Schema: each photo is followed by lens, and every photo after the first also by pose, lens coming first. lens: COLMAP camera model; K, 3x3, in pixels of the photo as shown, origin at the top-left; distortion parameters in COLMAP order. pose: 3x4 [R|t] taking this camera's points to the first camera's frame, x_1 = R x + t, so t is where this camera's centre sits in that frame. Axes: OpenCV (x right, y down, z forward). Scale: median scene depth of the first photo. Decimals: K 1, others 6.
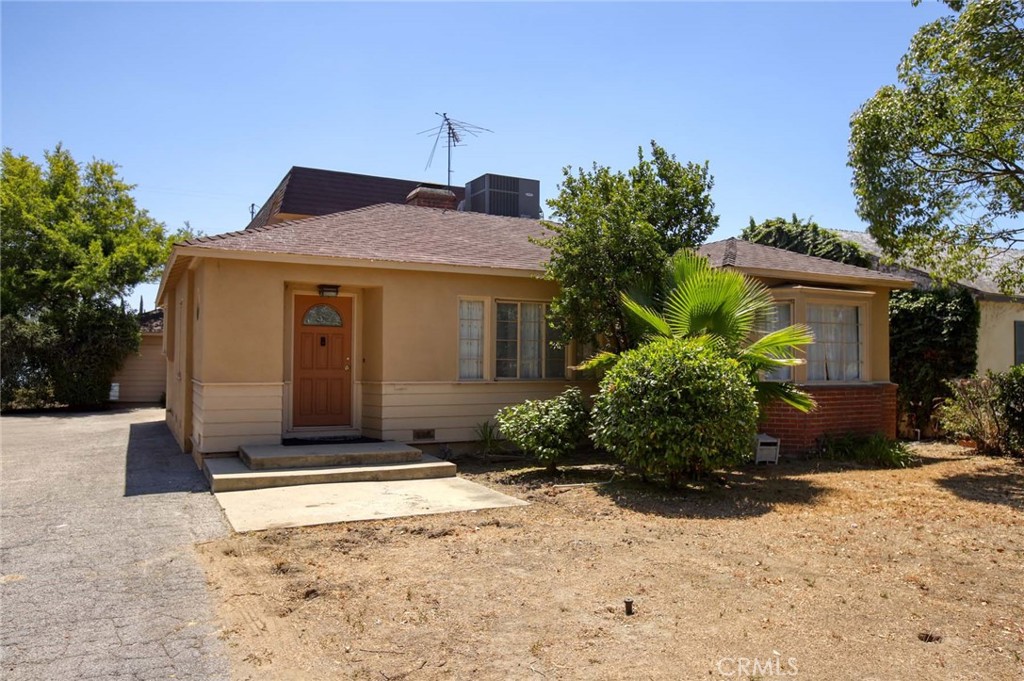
lens RADIAL K [[790.3, 0, 510.8], [0, 790.3, 341.0], [0, 0, 1]] dist [0.015483, 0.019659]
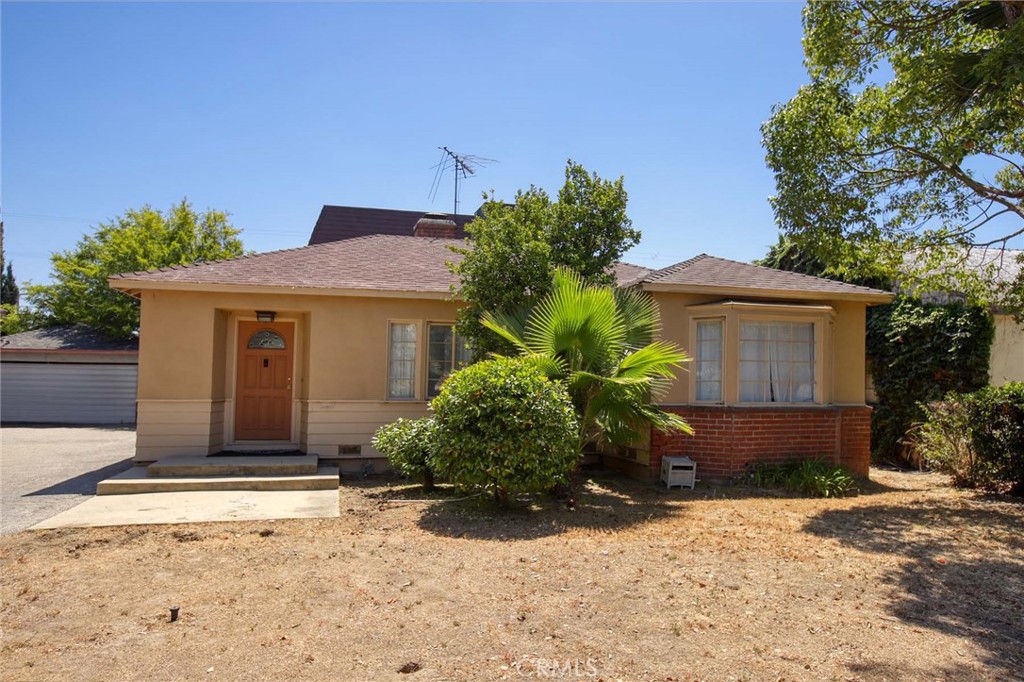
lens RADIAL K [[748.4, 0, 461.3], [0, 748.4, 374.0], [0, 0, 1]] dist [0.007948, 0.022057]
pose [[0.972496, -0.001578, -0.232916, 0.259292], [0.004045, 0.999941, 0.010114, 0.006357], [0.232886, -0.010778, 0.972444, 0.053898]]
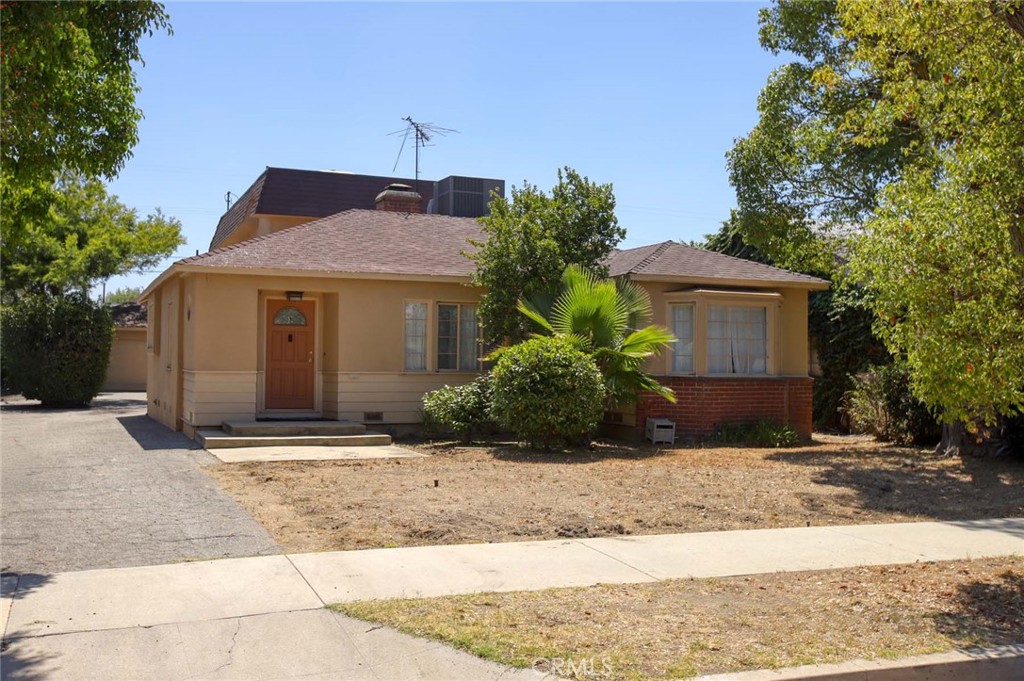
lens RADIAL K [[1004.4, 0, 450.3], [0, 1004.4, 309.7], [0, 0, 1]] dist [0.082908, 0.000000]
pose [[0.995567, -0.001808, -0.094043, 0.142526], [-0.000563, 0.999683, -0.025179, -0.003876], [0.094059, 0.025120, 0.995250, -0.478682]]
